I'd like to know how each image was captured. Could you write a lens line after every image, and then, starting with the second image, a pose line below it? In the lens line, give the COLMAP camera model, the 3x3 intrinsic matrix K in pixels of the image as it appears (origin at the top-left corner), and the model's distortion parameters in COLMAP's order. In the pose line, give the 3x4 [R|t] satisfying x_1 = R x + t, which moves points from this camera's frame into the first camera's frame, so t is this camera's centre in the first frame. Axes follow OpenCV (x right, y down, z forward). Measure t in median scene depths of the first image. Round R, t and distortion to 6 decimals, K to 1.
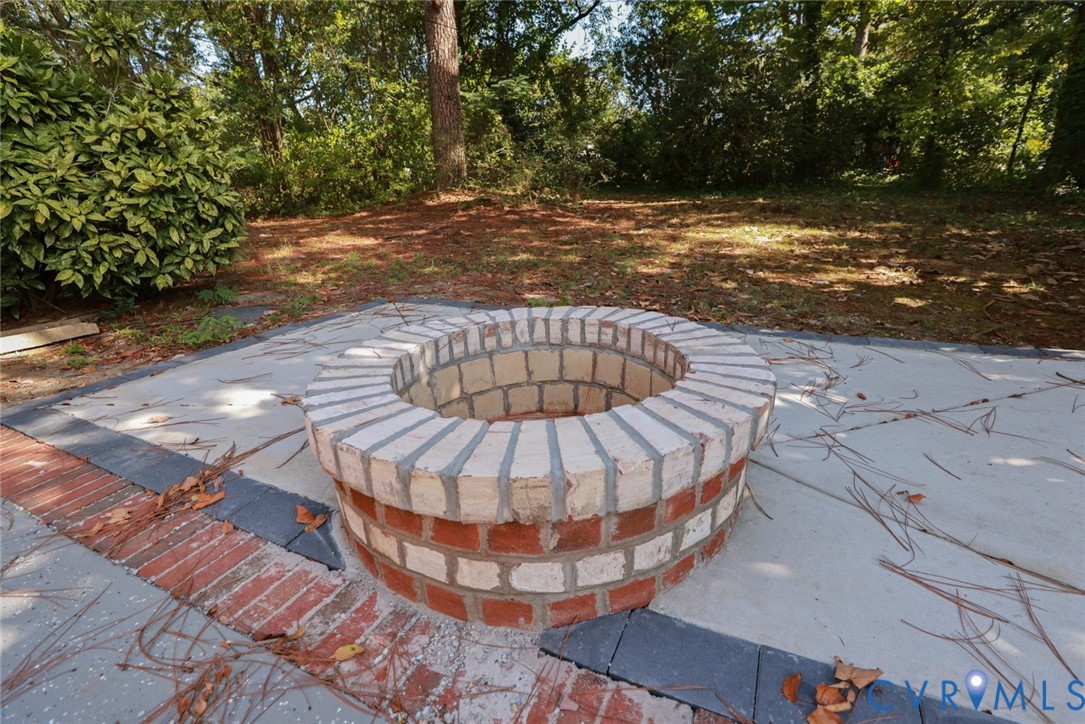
lens RADIAL K [[495.6, 0, 543.9], [0, 495.6, 363.7], [0, 0, 1]] dist [-0.040276, 0.009253]
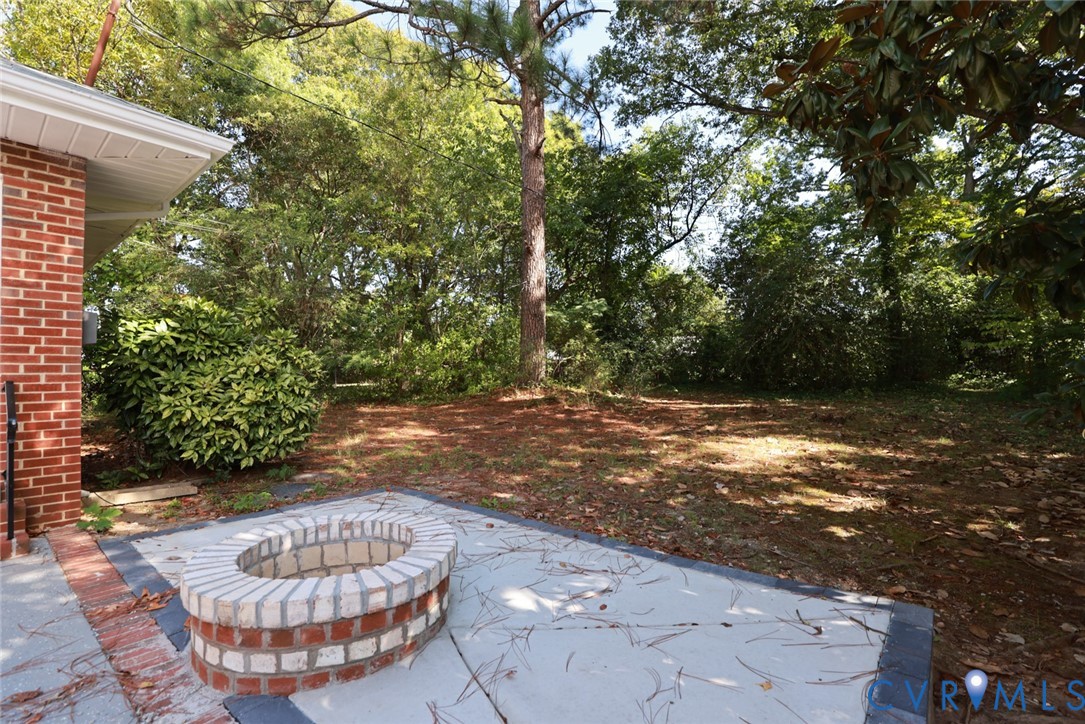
lens RADIAL K [[495.6, 0, 543.9], [0, 495.6, 363.7], [0, 0, 1]] dist [-0.040276, 0.009253]
pose [[0.969869, 0.022653, -0.242571, 0.466590], [-0.107075, 0.933983, -0.340898, -0.044378], [0.218835, 0.356600, 0.908267, -0.261479]]
